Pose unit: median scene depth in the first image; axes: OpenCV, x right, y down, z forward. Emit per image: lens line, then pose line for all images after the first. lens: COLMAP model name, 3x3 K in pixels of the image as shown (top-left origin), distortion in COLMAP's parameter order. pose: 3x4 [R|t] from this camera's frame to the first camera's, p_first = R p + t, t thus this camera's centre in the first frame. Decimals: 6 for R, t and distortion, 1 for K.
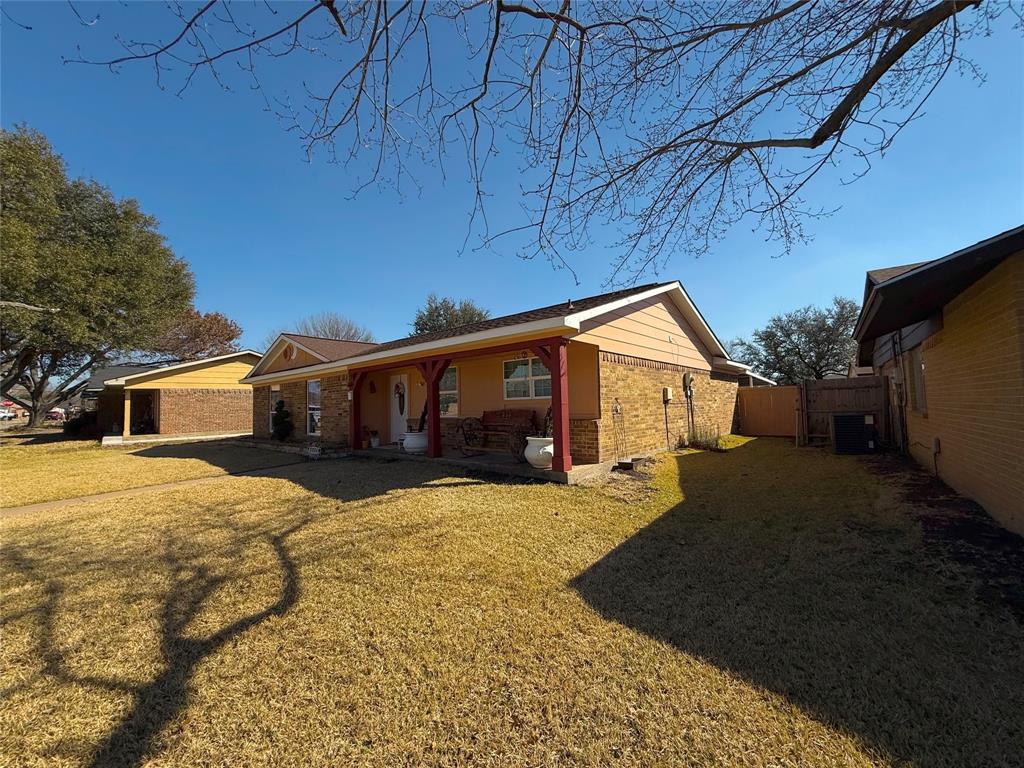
lens RADIAL K [[399.1, 0, 512.0], [0, 399.1, 384.0], [0, 0, 1]] dist [0.001525, 0.000196]
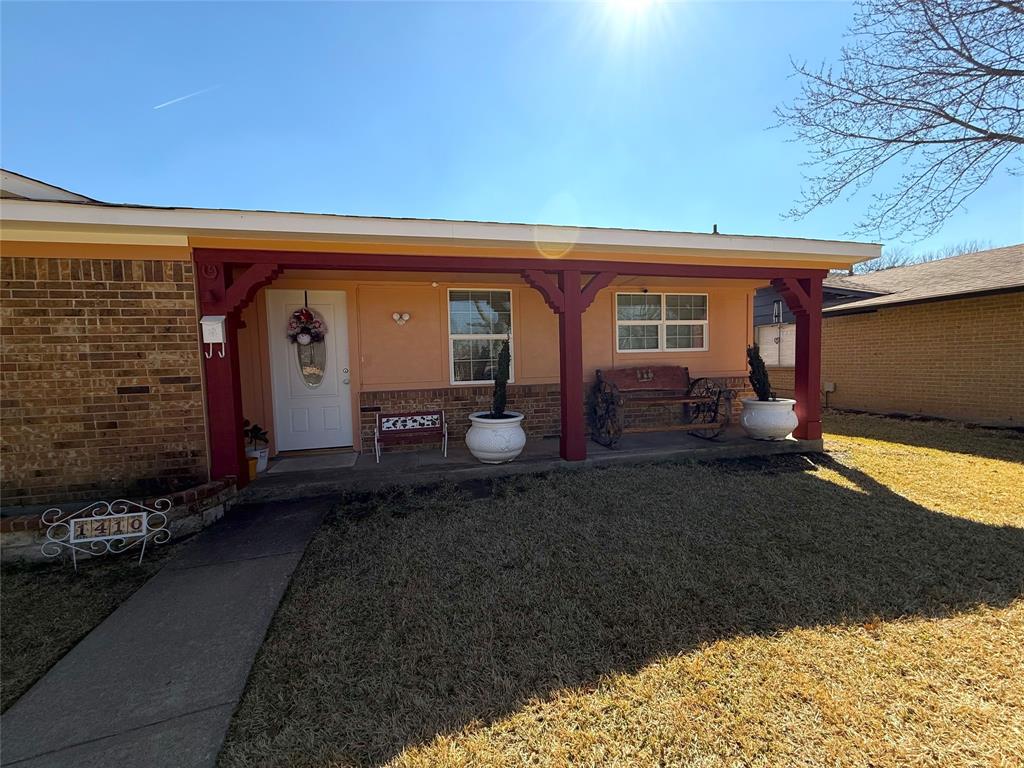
lens RADIAL K [[399.1, 0, 512.0], [0, 399.1, 384.0], [0, 0, 1]] dist [0.001525, 0.000196]
pose [[0.589064, -0.027153, 0.807630, -0.727675], [-0.026634, 0.998240, 0.052987, 0.068141], [-0.807648, -0.052723, 0.587304, 0.843128]]
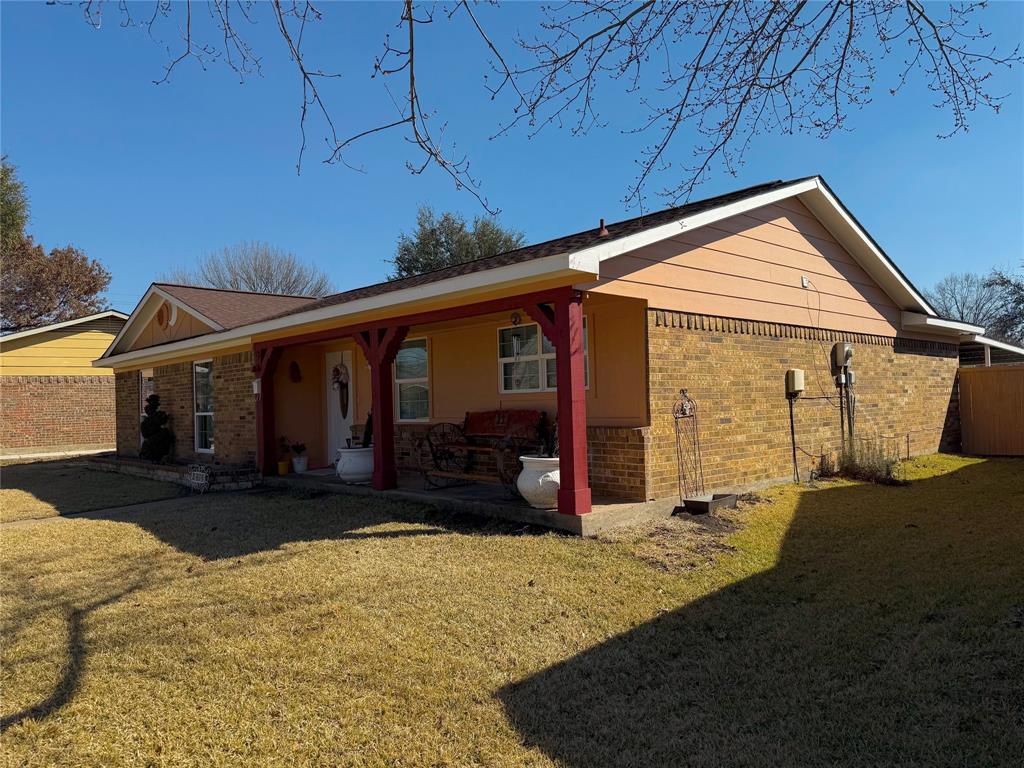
lens RADIAL K [[700.1, 0, 512.0], [0, 700.1, 384.0], [0, 0, 1]] dist [0.105574, -0.142738]
pose [[0.995607, -0.005796, -0.093456, 0.108415], [0.008773, 0.999466, 0.031471, -0.007453], [0.093224, -0.032152, 0.995126, -0.037200]]
